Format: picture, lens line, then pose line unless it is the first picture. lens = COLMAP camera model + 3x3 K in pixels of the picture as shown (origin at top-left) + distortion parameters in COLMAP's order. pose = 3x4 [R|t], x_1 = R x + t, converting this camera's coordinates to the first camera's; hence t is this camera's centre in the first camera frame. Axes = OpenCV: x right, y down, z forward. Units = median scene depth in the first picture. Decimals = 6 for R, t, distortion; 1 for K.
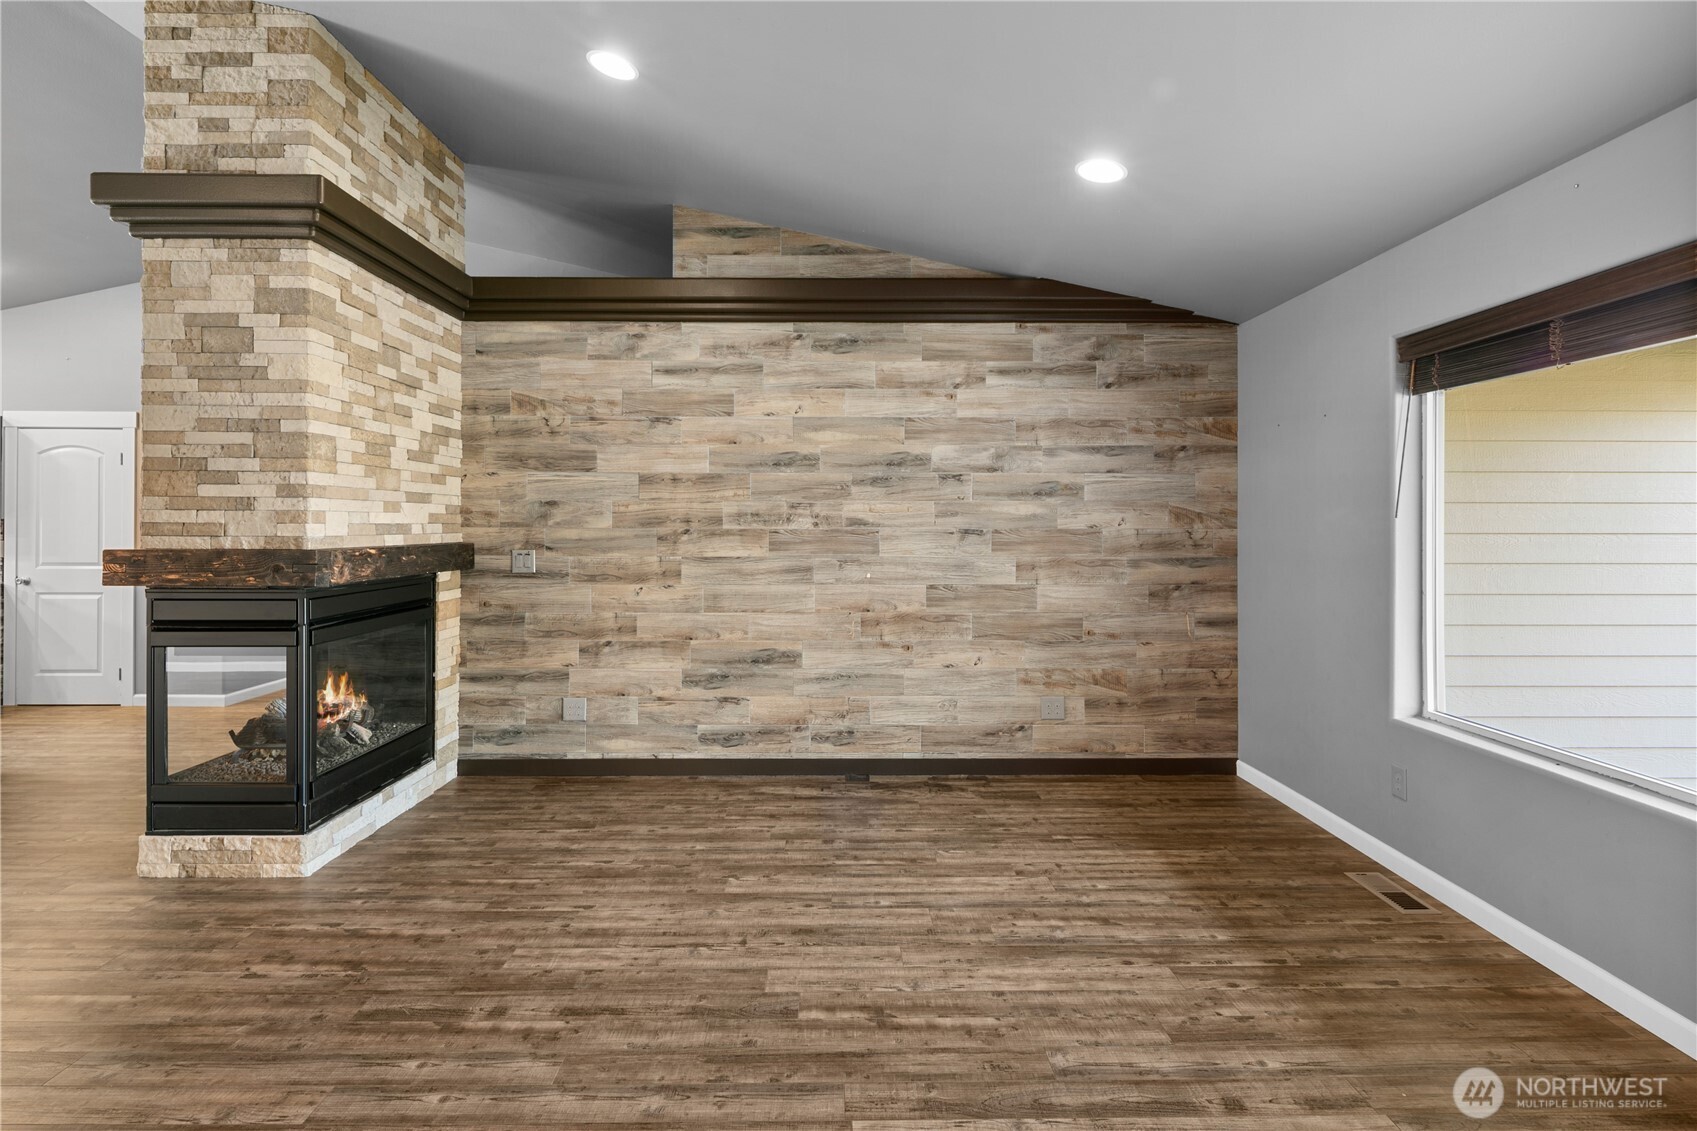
lens RADIAL K [[818.1, 0, 849.7], [0, 818.1, 554.8], [0, 0, 1]] dist [0.006579, -0.005476]
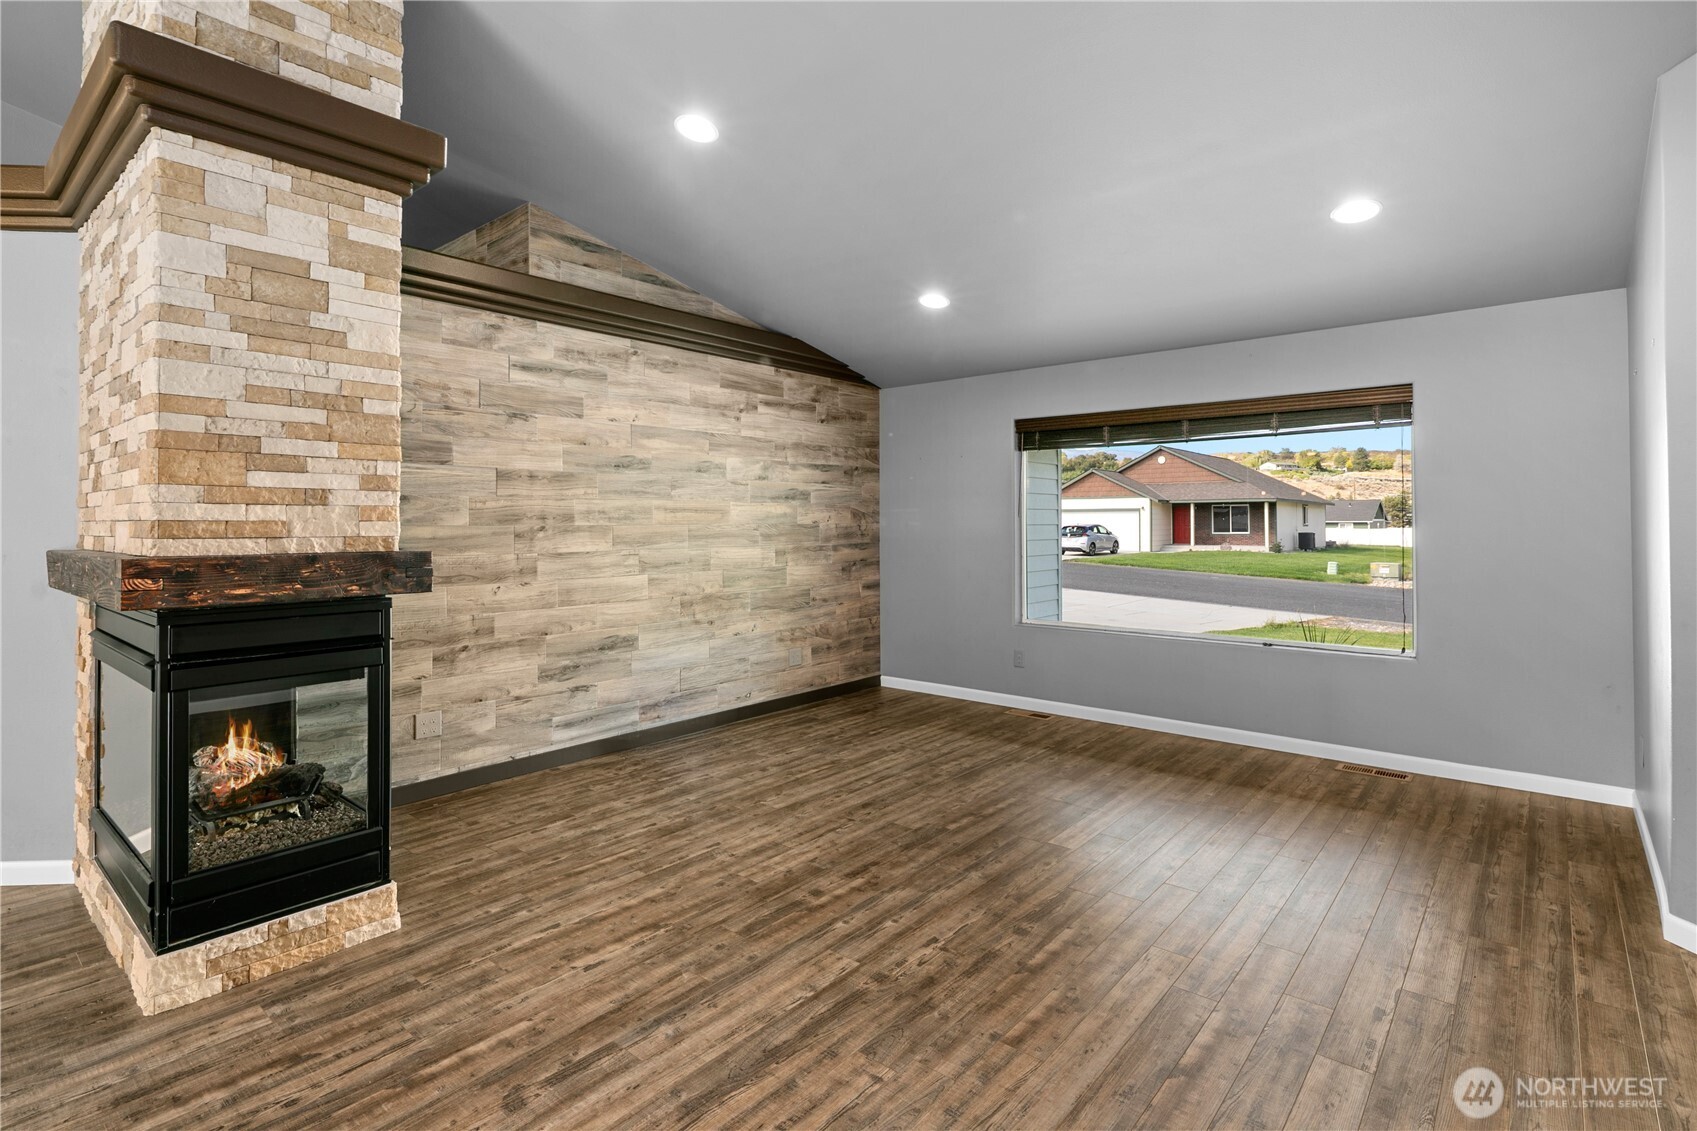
lens RADIAL K [[818.1, 0, 847.5], [0, 818.1, 557.9], [0, 0, 1]] dist [0.006579, -0.005476]
pose [[0.657105, -0.036425, 0.752918, -0.724738], [0.030102, 0.999303, 0.022073, -0.003035], [-0.753197, 0.008160, 0.657744, 0.050581]]
